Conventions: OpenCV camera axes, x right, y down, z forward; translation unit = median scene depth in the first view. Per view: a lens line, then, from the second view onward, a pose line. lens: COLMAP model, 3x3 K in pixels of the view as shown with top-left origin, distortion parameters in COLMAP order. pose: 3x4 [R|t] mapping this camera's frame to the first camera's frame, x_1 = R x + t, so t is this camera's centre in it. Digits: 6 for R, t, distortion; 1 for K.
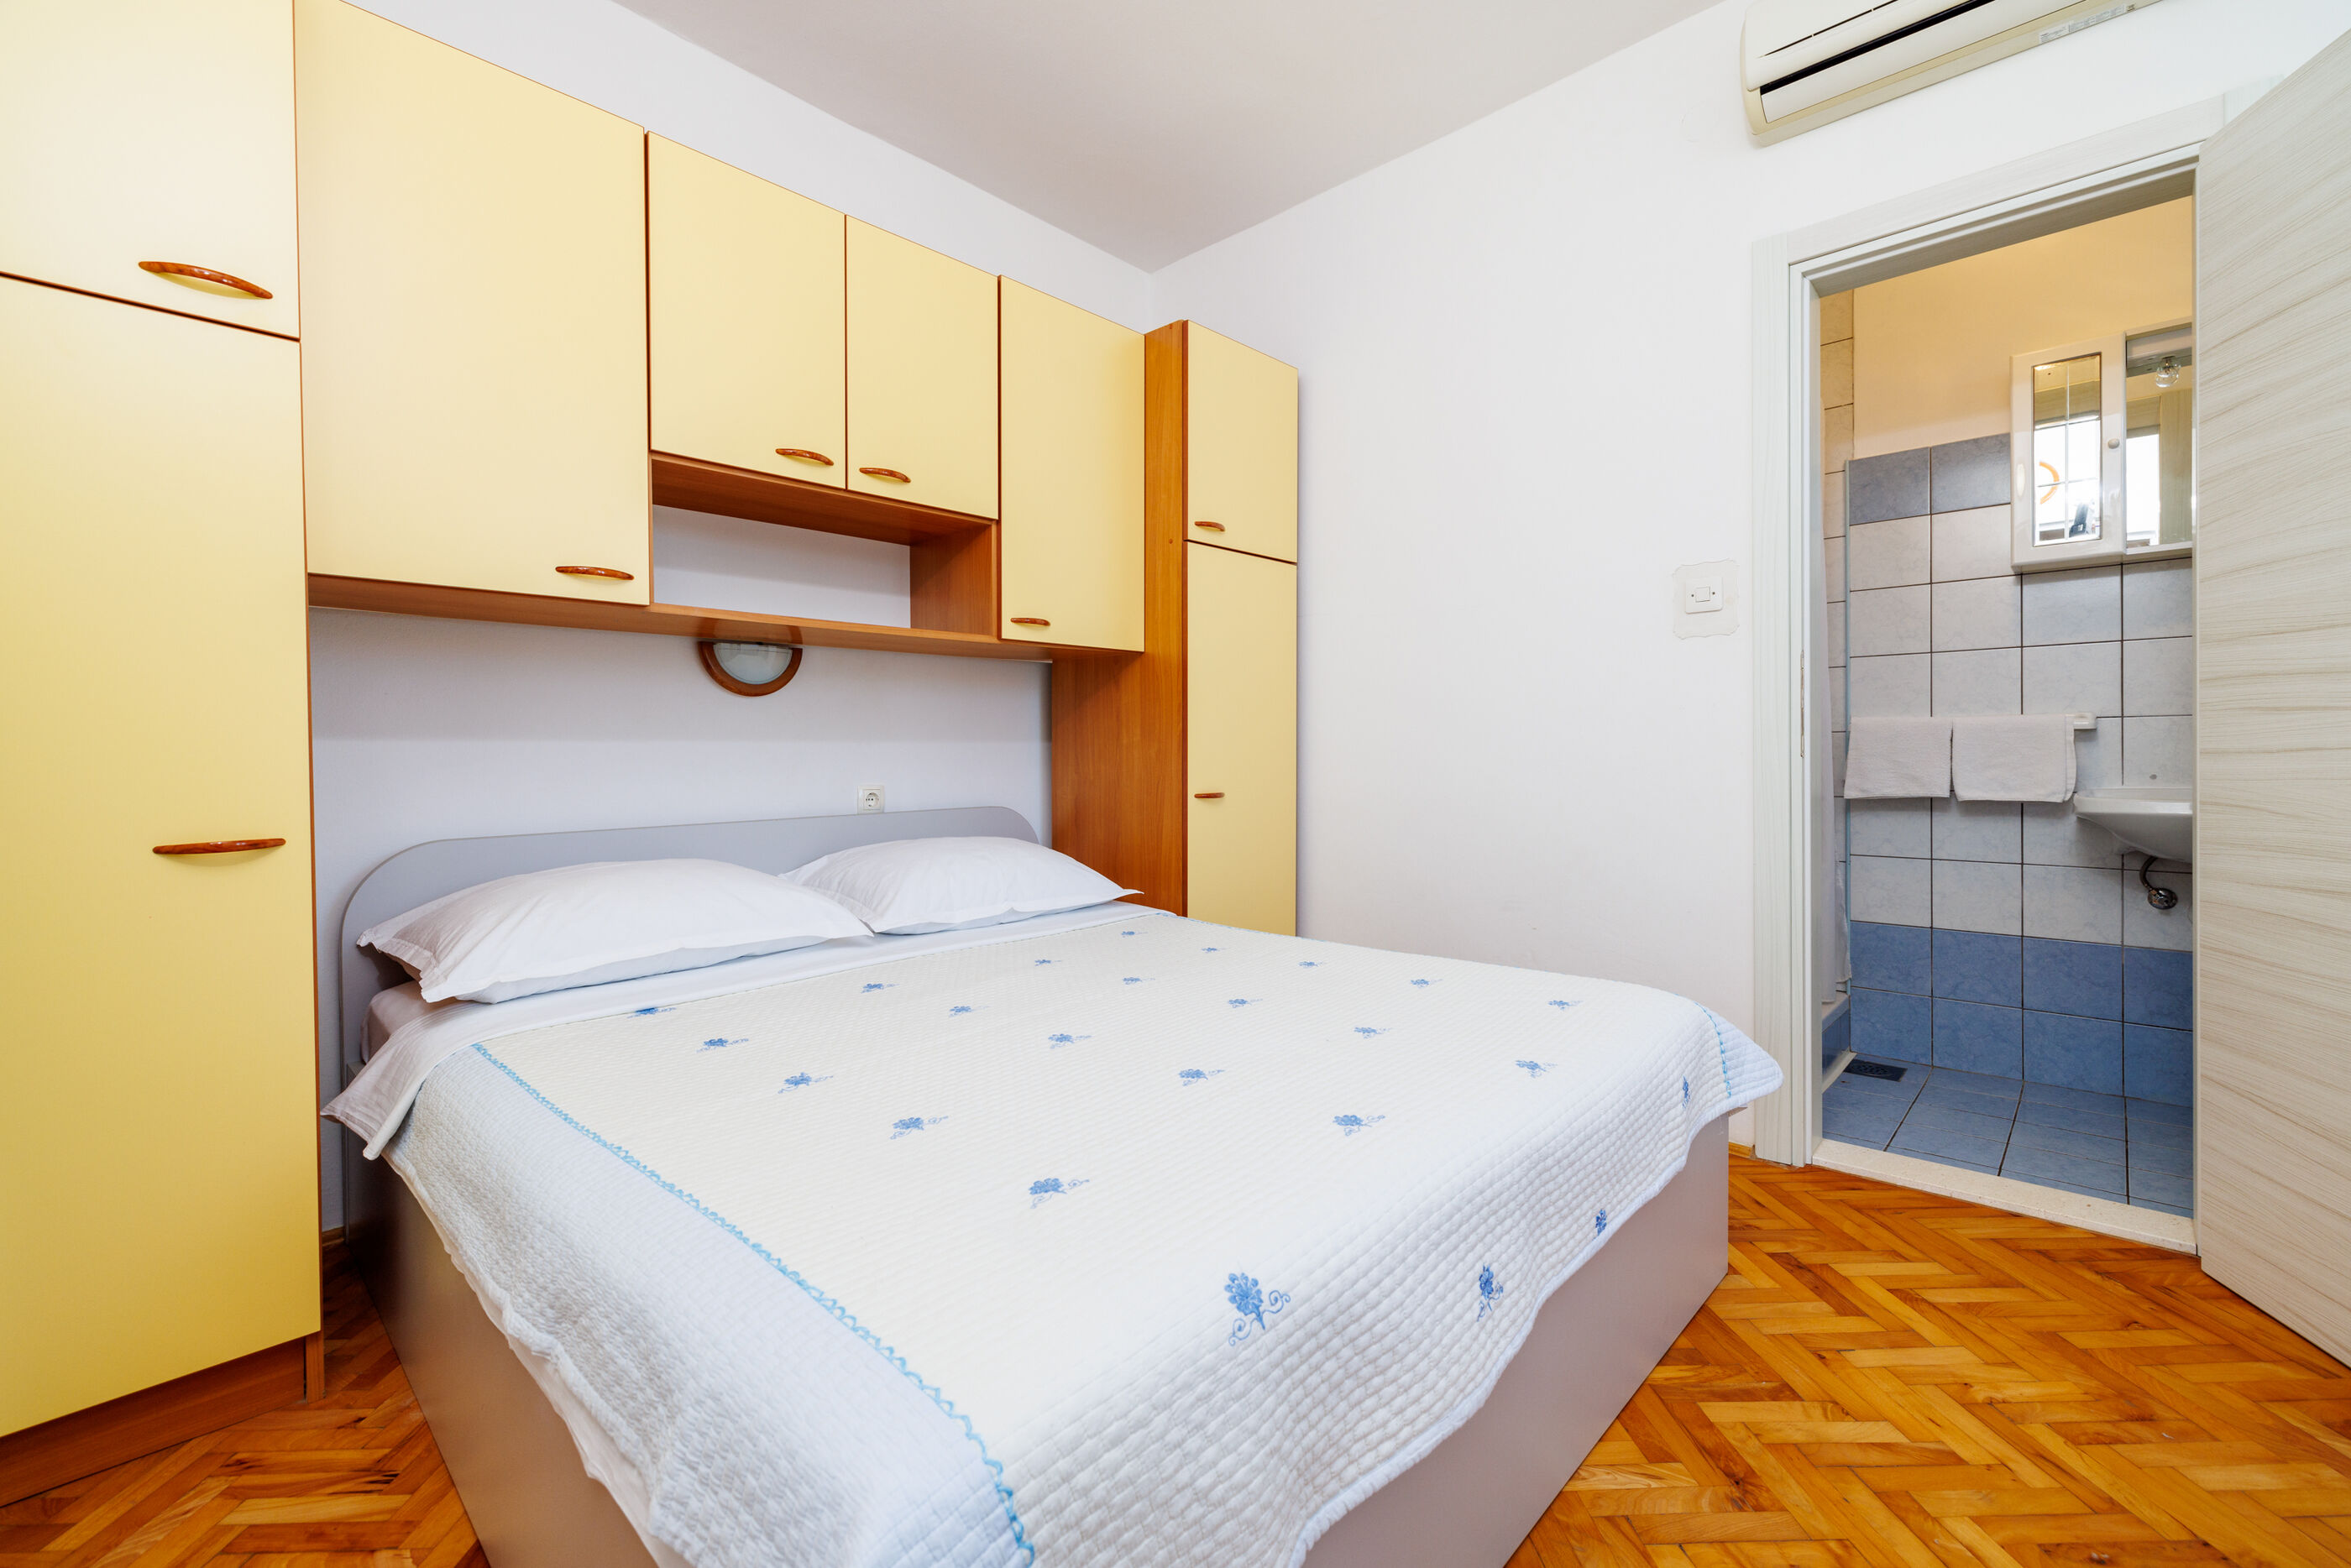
lens RADIAL K [[983.8, 0, 1177.3], [0, 983.8, 767.6], [0, 0, 1]] dist [0.002282, -0.000328]
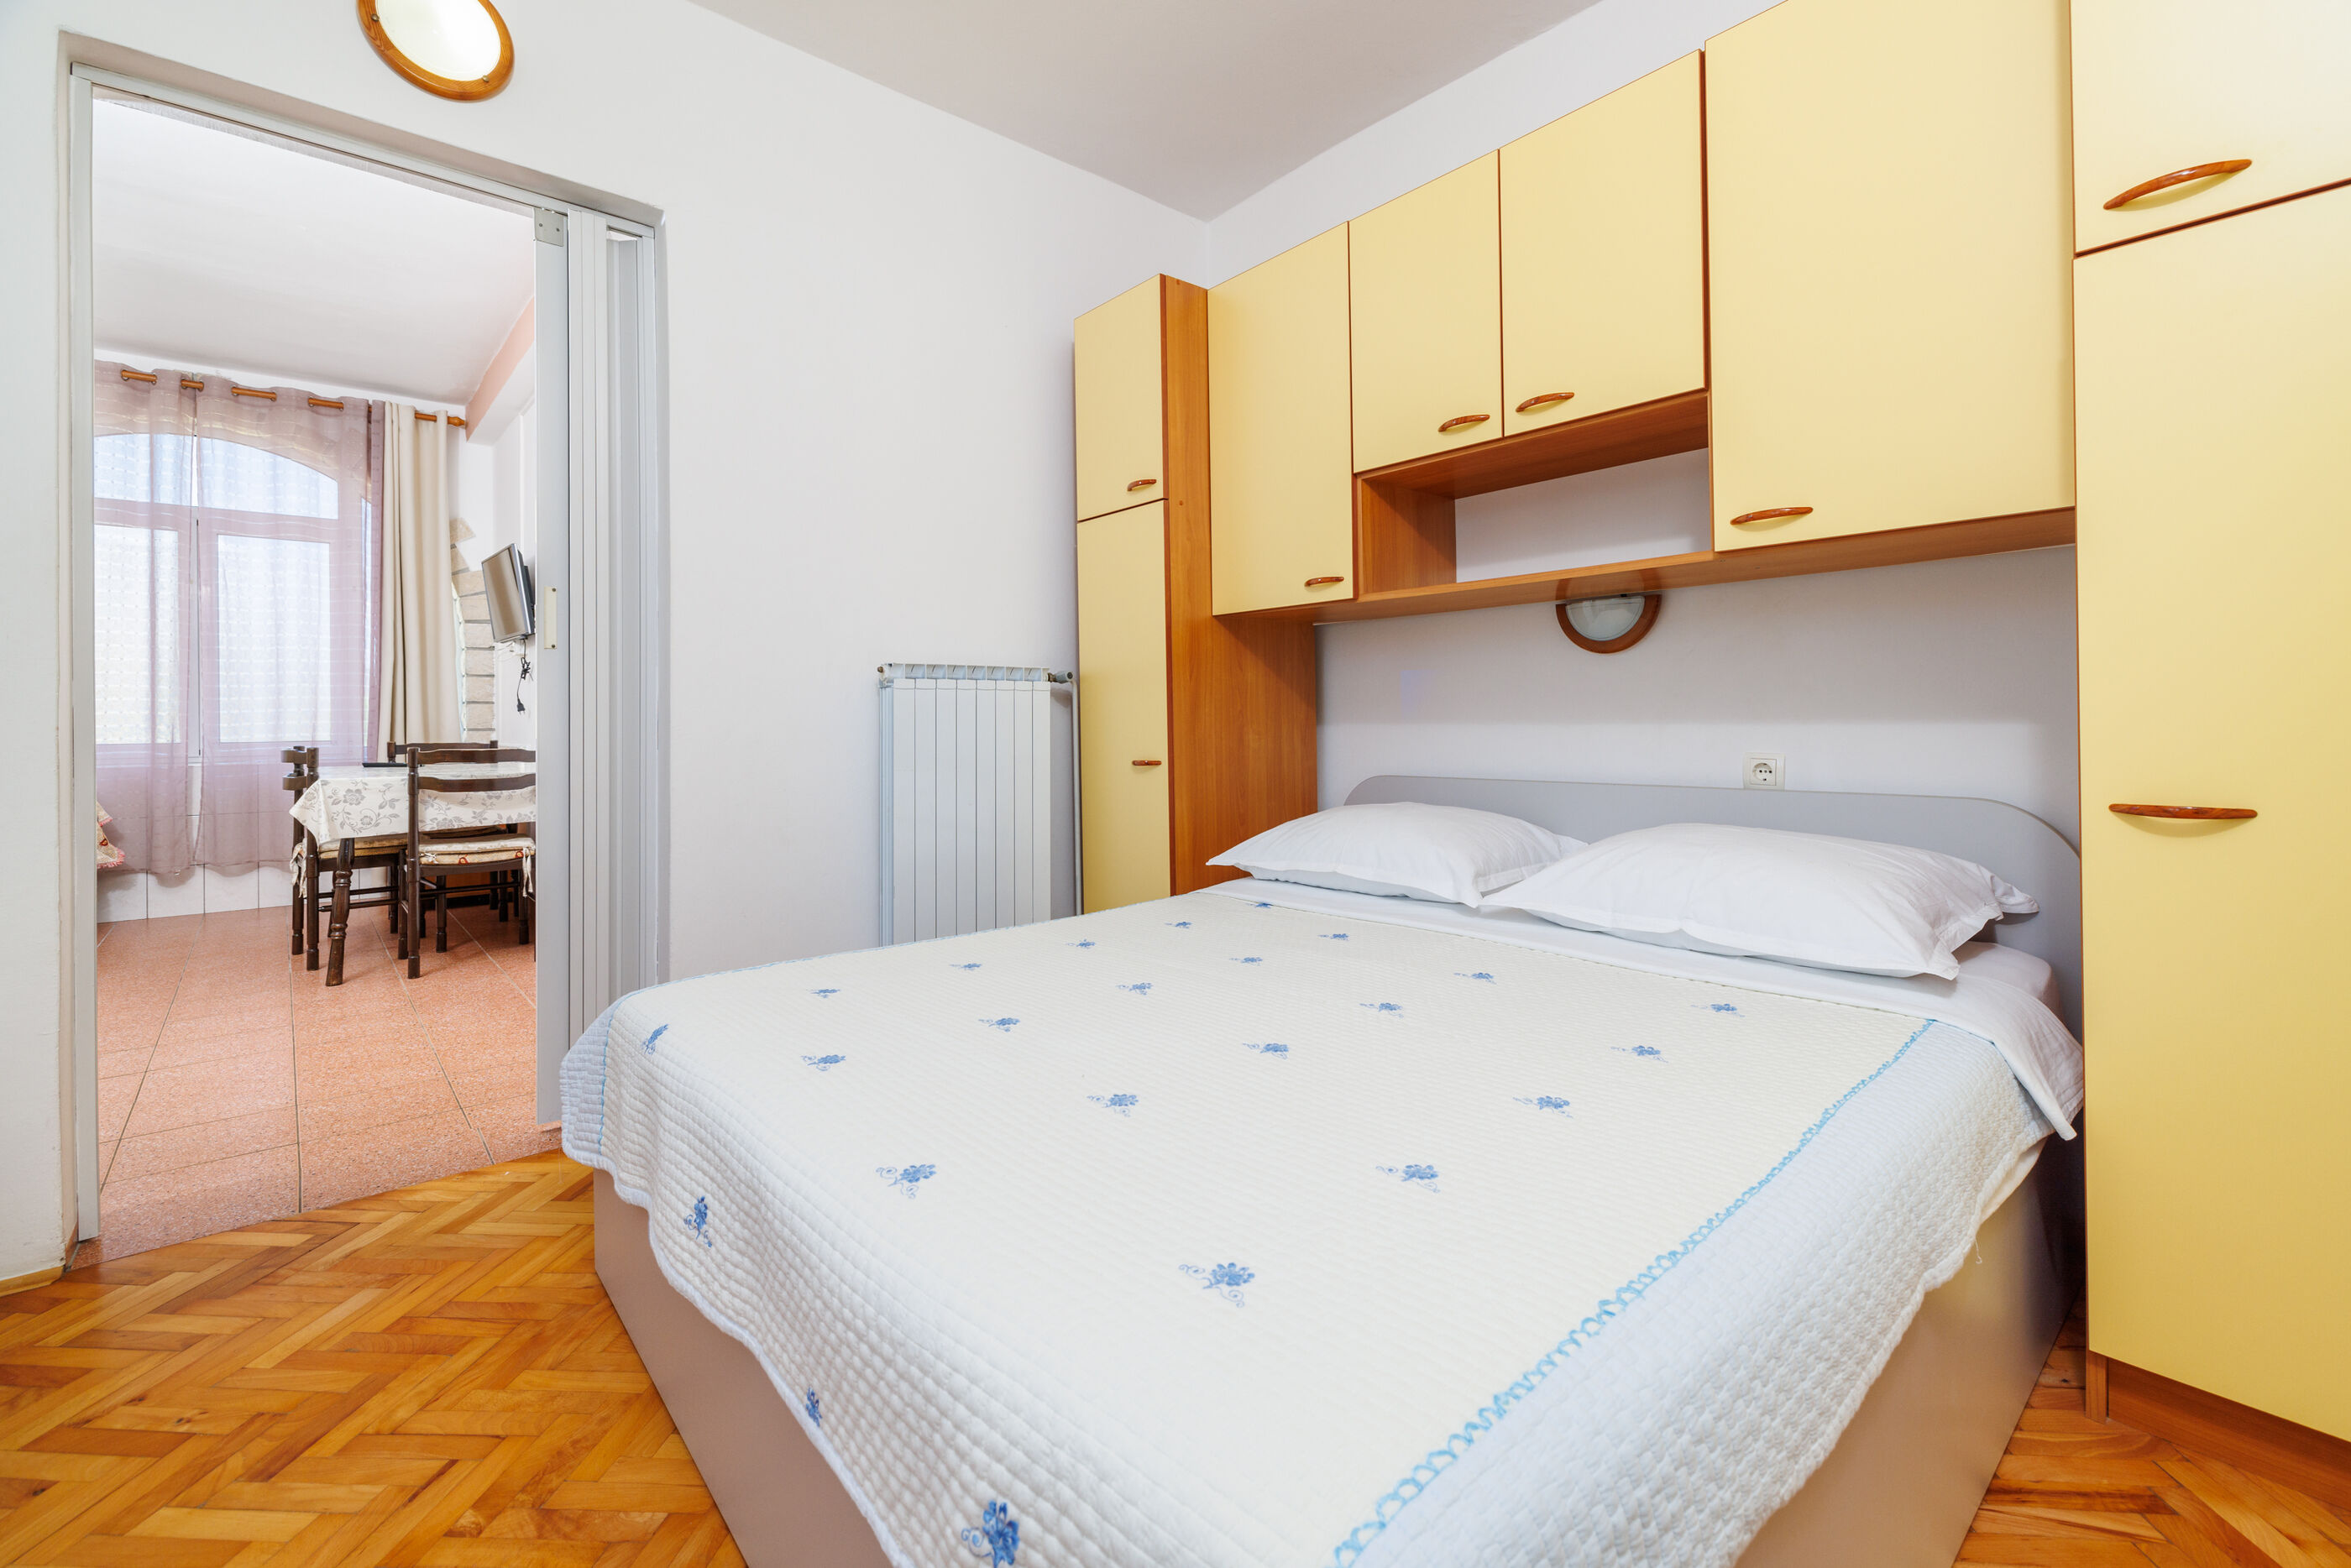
lens RADIAL K [[983.8, 0, 1175.7], [0, 983.8, 723.5], [0, 0, 1]] dist [0.002282, -0.000328]
pose [[-0.093041, 0.011579, -0.995595, 0.621296], [-0.006327, 0.999905, 0.012220, -0.015135], [0.995642, 0.007436, -0.092959, 0.749436]]
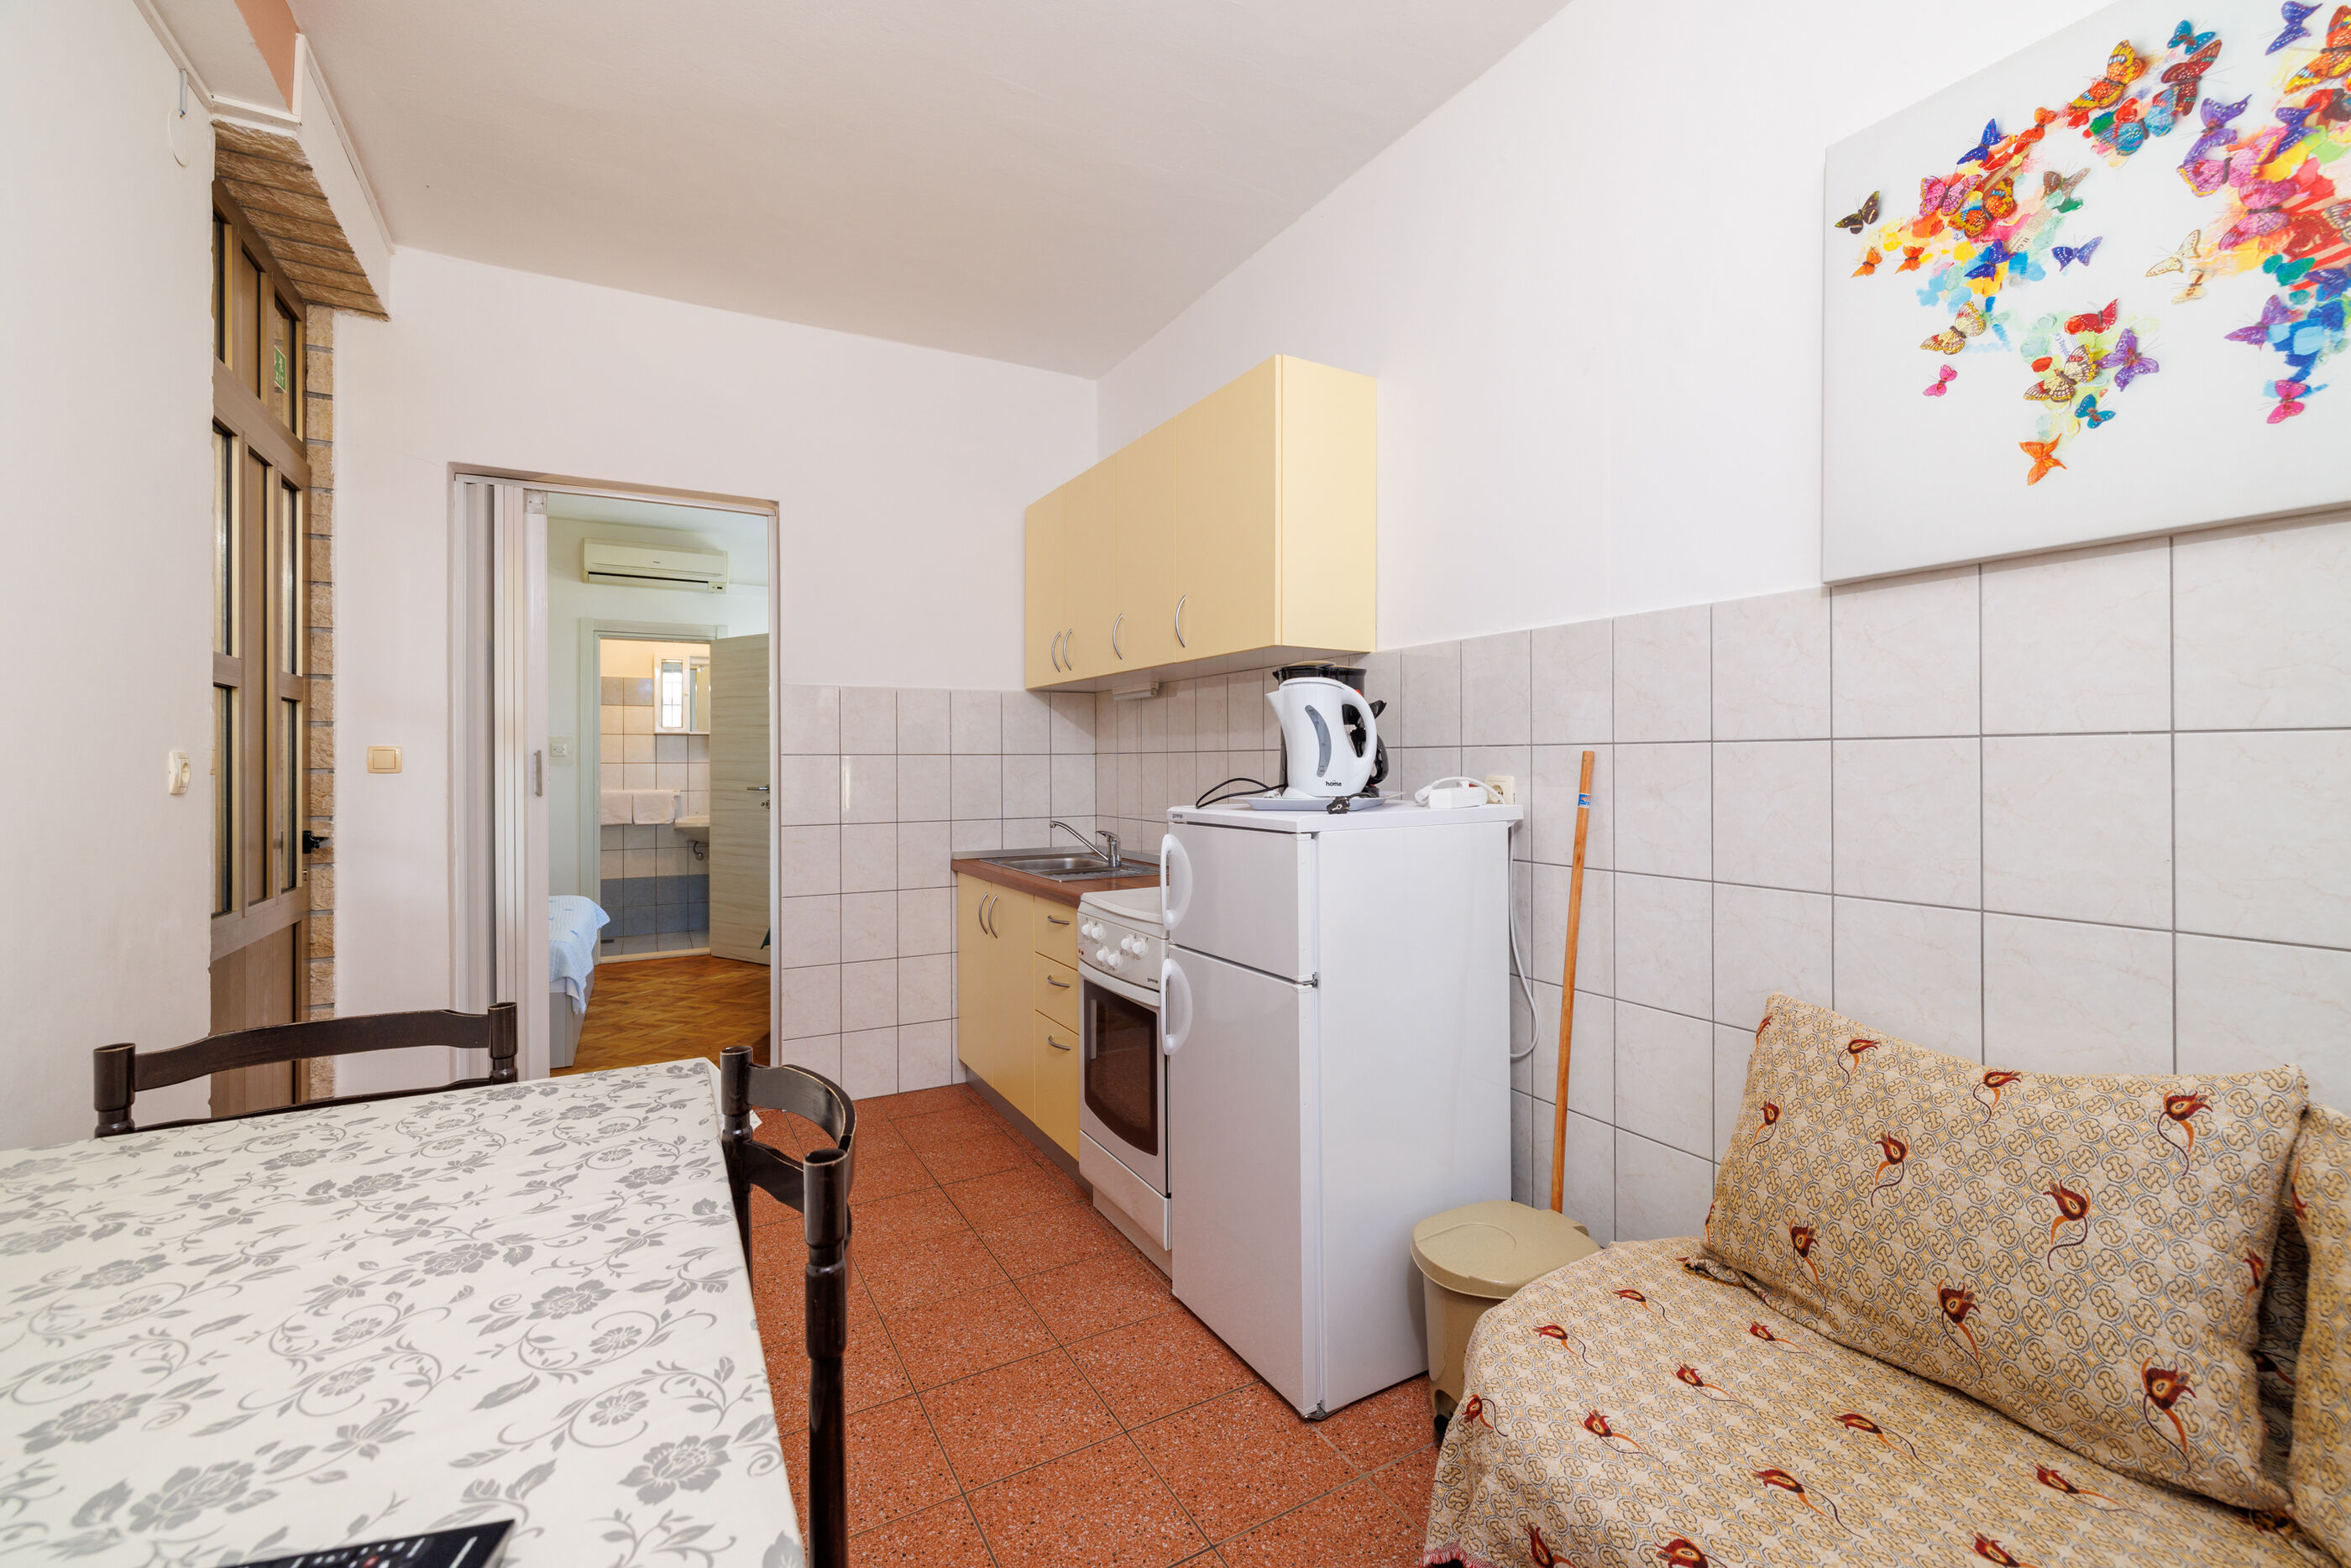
lens RADIAL K [[983.8, 0, 1184.1], [0, 983.8, 755.4], [0, 0, 1]] dist [0.002282, -0.000328]
pose [[0.307739, 0.011840, 0.951397, -1.386276], [0.014843, 0.999741, -0.017243, -0.093642], [-0.951355, 0.019428, 0.307484, -1.307398]]
